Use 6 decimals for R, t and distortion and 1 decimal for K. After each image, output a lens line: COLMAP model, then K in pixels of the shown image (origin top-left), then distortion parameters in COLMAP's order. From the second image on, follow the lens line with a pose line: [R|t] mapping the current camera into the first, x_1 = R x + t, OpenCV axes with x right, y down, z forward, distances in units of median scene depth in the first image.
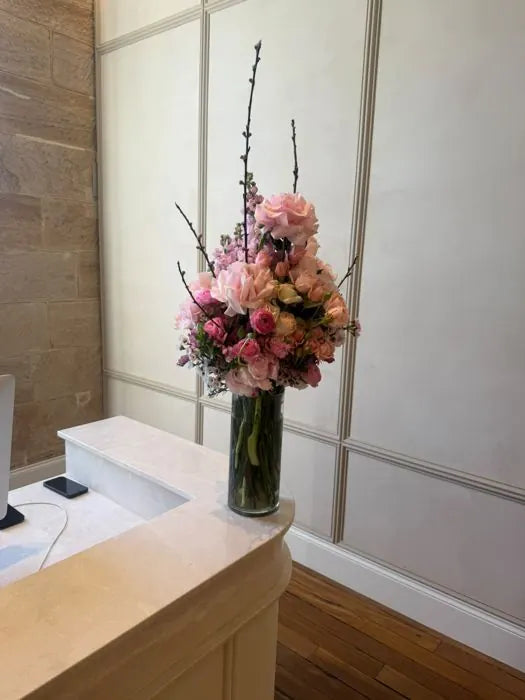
lens RADIAL K [[513.5, 0, 262.6], [0, 513.5, 348.2], [0, 0, 1]] dist [0.041216, -0.059142]
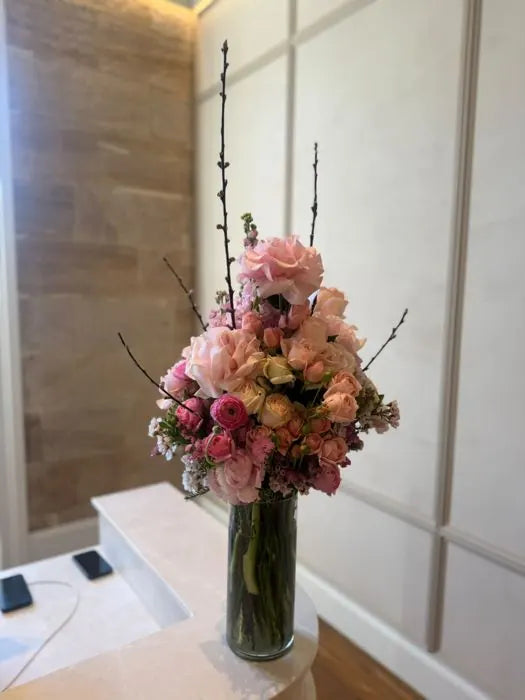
lens RADIAL K [[513.5, 0, 263.0], [0, 513.5, 348.2], [0, 0, 1]] dist [0.041216, -0.059142]
pose [[0.964749, 0.009446, -0.263002, 0.197786], [-0.028032, 0.997359, -0.067009, -0.079222], [0.261674, 0.072019, 0.962465, 0.256461]]
